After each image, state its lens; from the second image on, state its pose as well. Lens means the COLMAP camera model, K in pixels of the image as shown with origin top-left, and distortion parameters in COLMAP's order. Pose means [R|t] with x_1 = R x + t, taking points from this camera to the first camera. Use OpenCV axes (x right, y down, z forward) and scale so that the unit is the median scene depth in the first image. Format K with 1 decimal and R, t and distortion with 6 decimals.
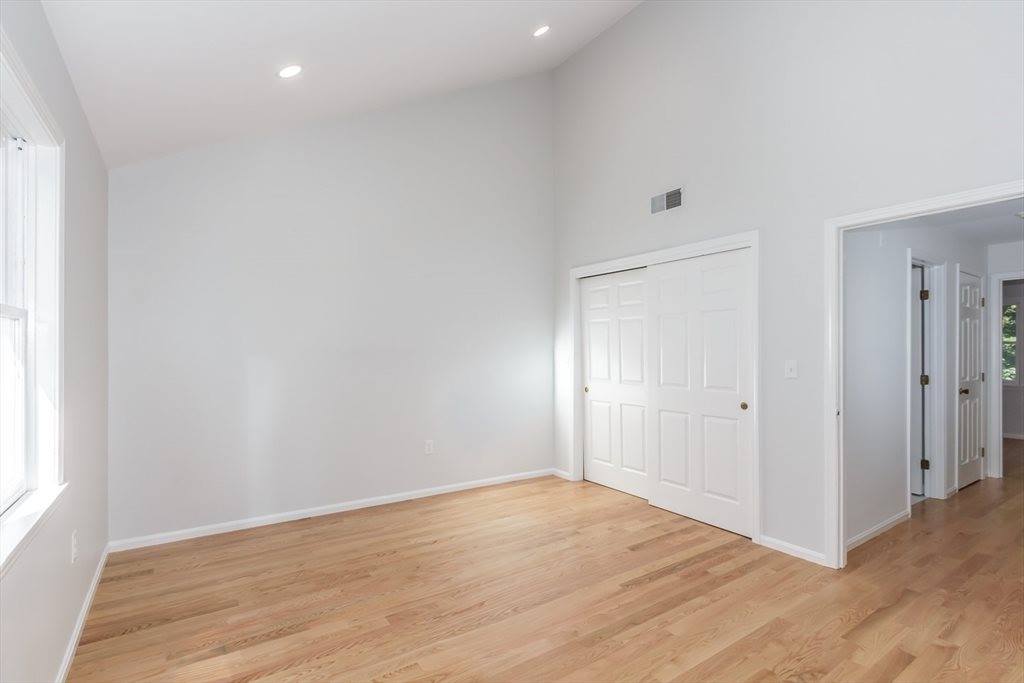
lens RADIAL K [[477.6, 0, 506.5], [0, 477.6, 346.8], [0, 0, 1]] dist [0.002526, -0.000416]
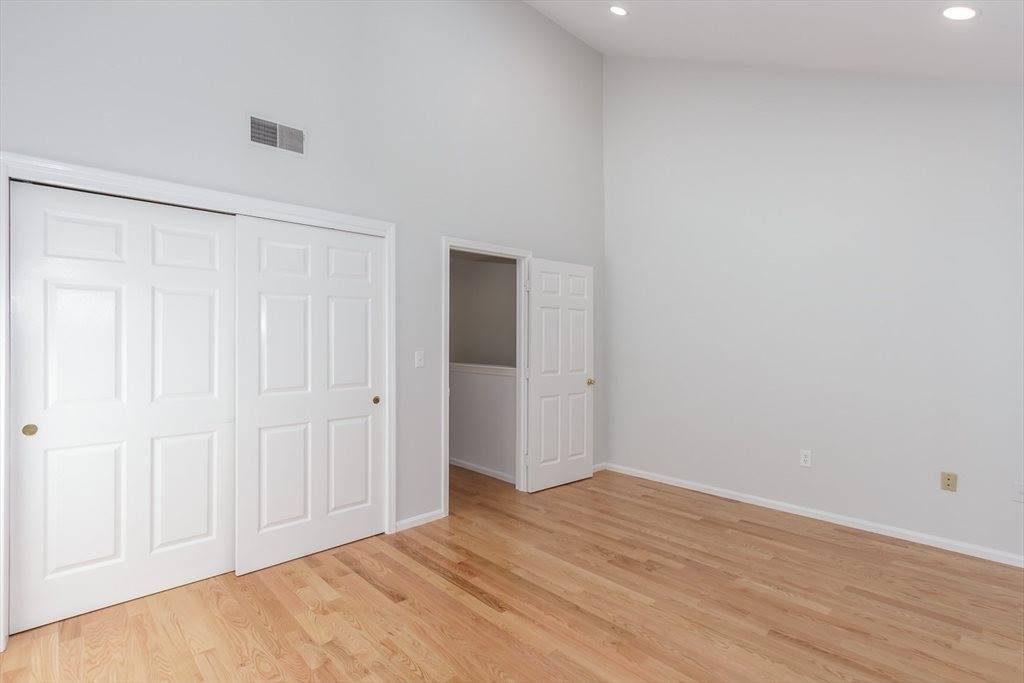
lens RADIAL K [[477.6, 0, 506.9], [0, 477.6, 340.4], [0, 0, 1]] dist [0.002526, -0.000416]
pose [[-0.146771, -0.002832, 0.989166, -0.483560], [-0.009700, 0.999952, 0.001423, -0.001262], [-0.989123, -0.009386, -0.146791, 0.861277]]
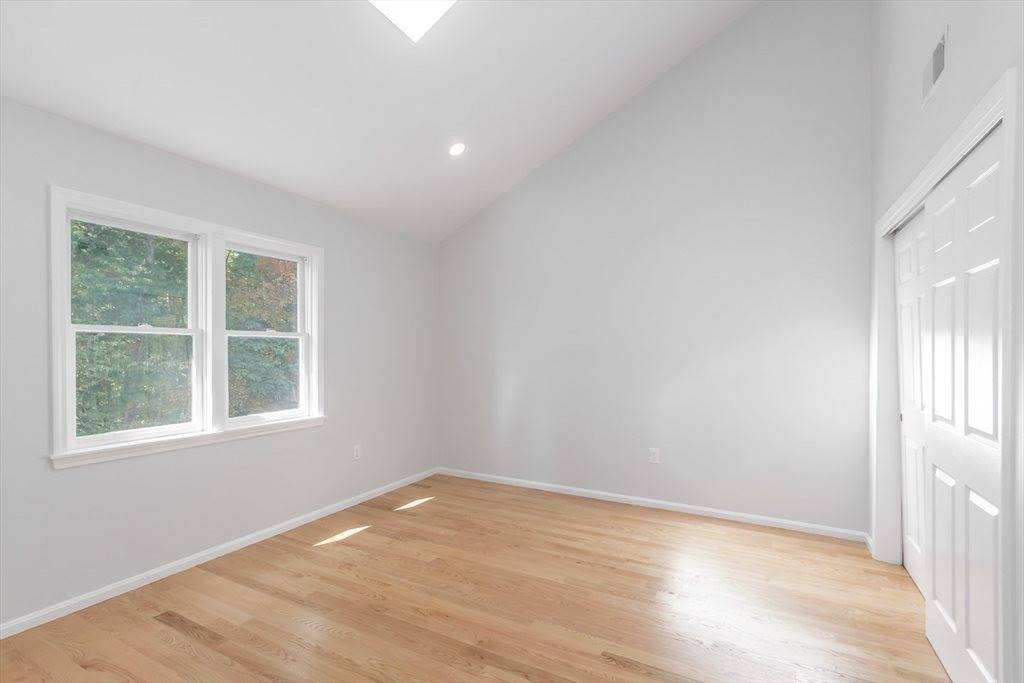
lens RADIAL K [[477.6, 0, 506.4], [0, 477.6, 348.1], [0, 0, 1]] dist [0.002526, -0.000416]
pose [[0.459166, -0.006177, -0.888329, 0.666415], [0.009325, 0.999954, -0.002133, -0.003740], [0.888301, -0.007305, 0.459203, 0.380385]]
